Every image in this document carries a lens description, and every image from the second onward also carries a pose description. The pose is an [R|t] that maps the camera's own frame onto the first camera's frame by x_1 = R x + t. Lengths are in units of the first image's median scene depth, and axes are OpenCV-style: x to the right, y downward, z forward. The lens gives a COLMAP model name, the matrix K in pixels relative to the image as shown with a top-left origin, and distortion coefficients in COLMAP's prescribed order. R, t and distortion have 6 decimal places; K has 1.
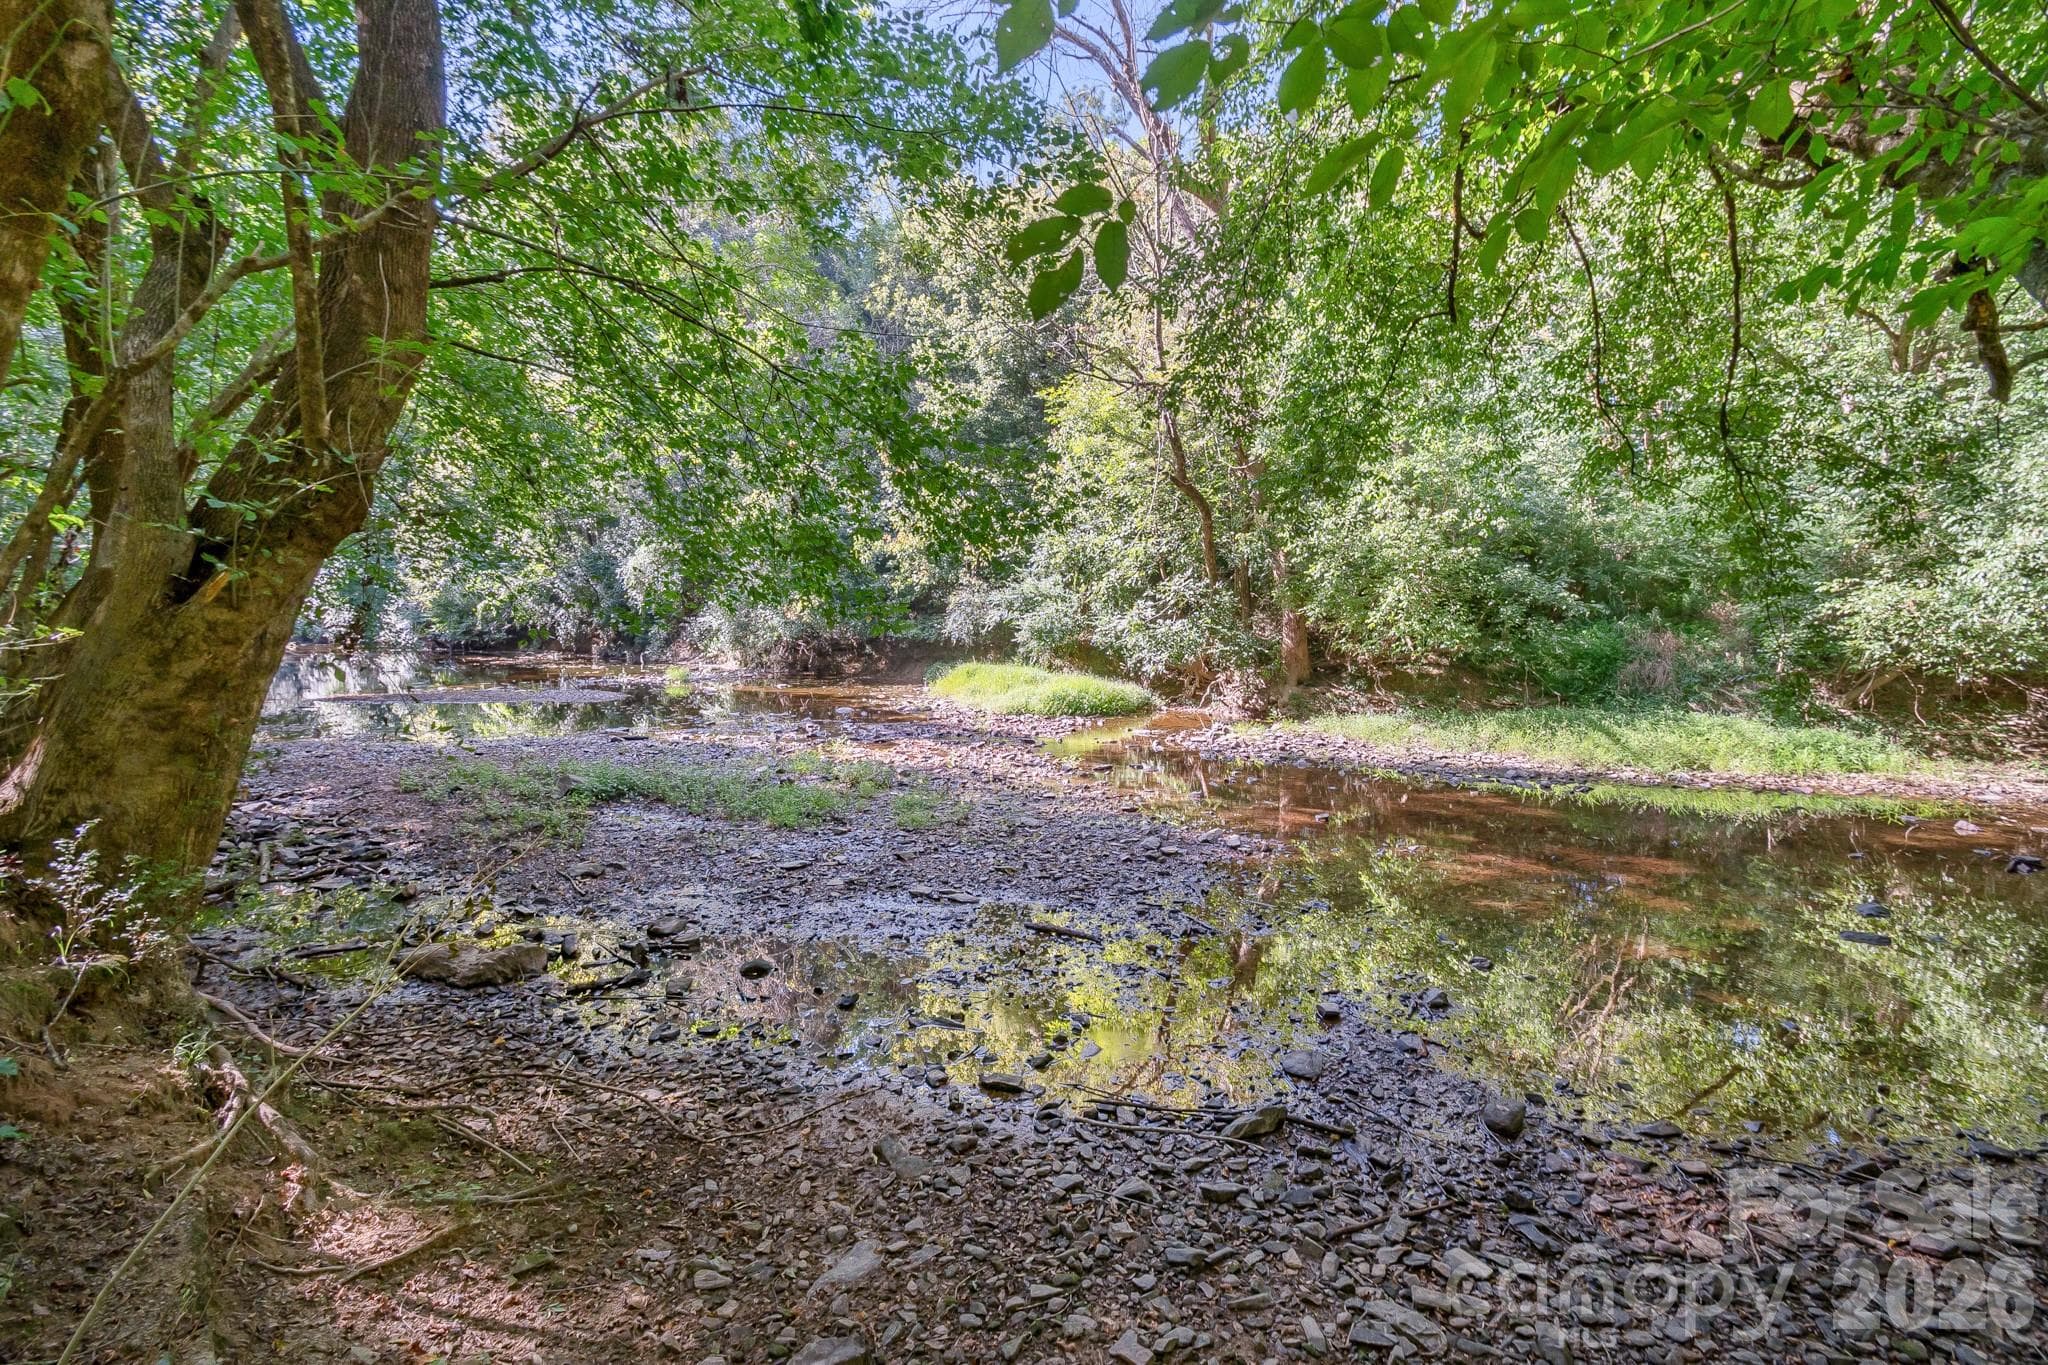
lens RADIAL K [[911.3, 0, 1028.7], [0, 911.3, 681.6], [0, 0, 1]] dist [0.004984, -0.001701]
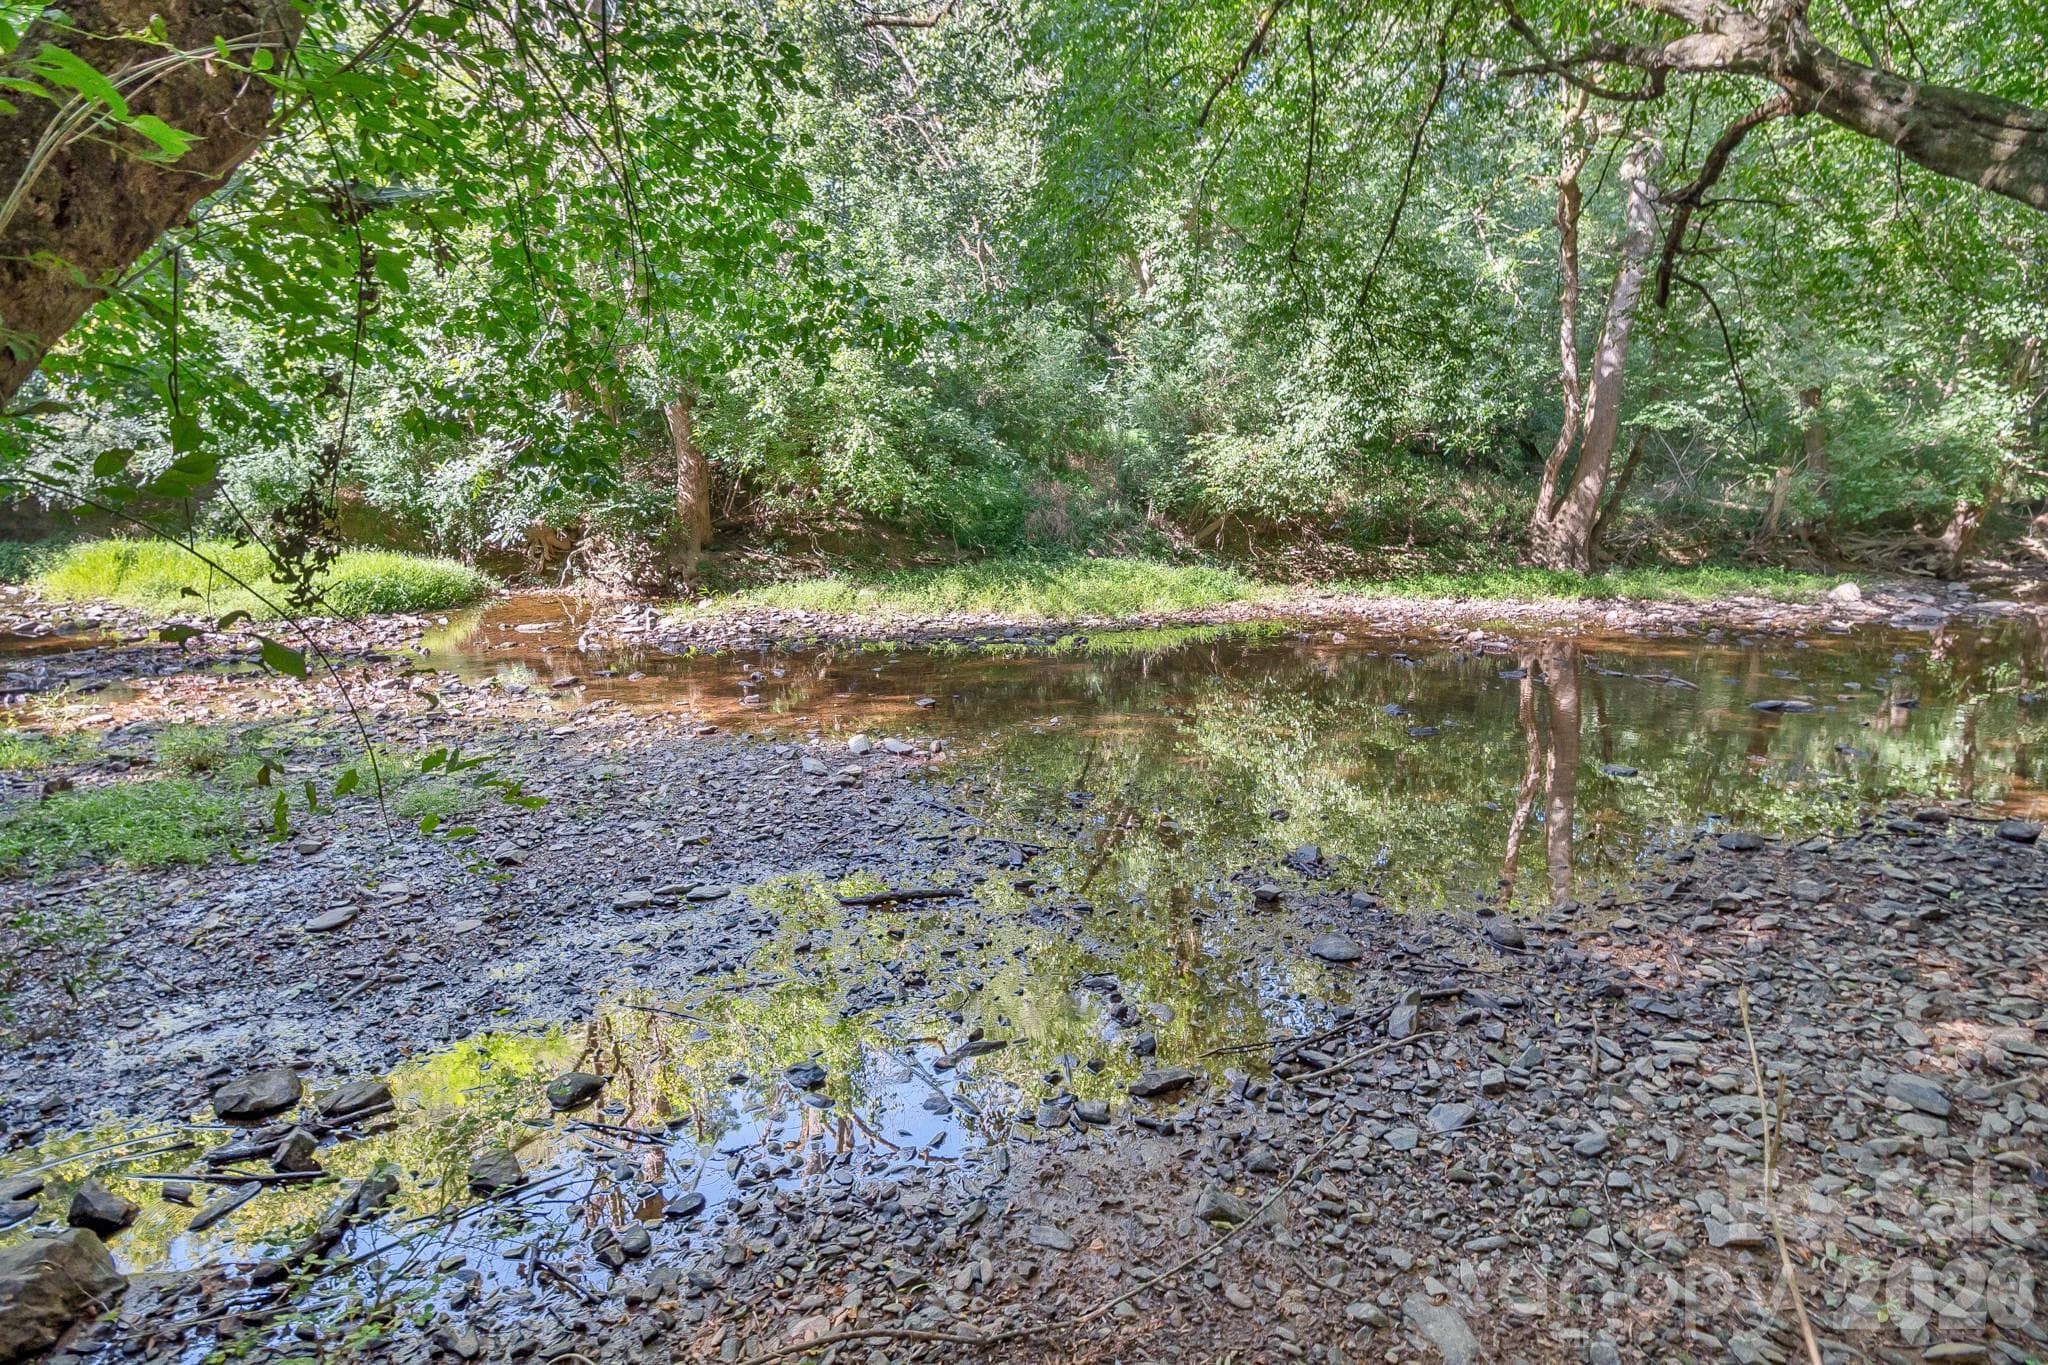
lens RADIAL K [[1094.8, 0, 1026.3], [0, 1094.8, 684.9], [0, 0, 1]] dist [0.000805, -0.003567]
pose [[0.721027, -0.131633, 0.680289, -0.257595], [0.042104, 0.988299, 0.146606, -0.013124], [-0.691627, -0.077064, 0.718132, 0.161785]]
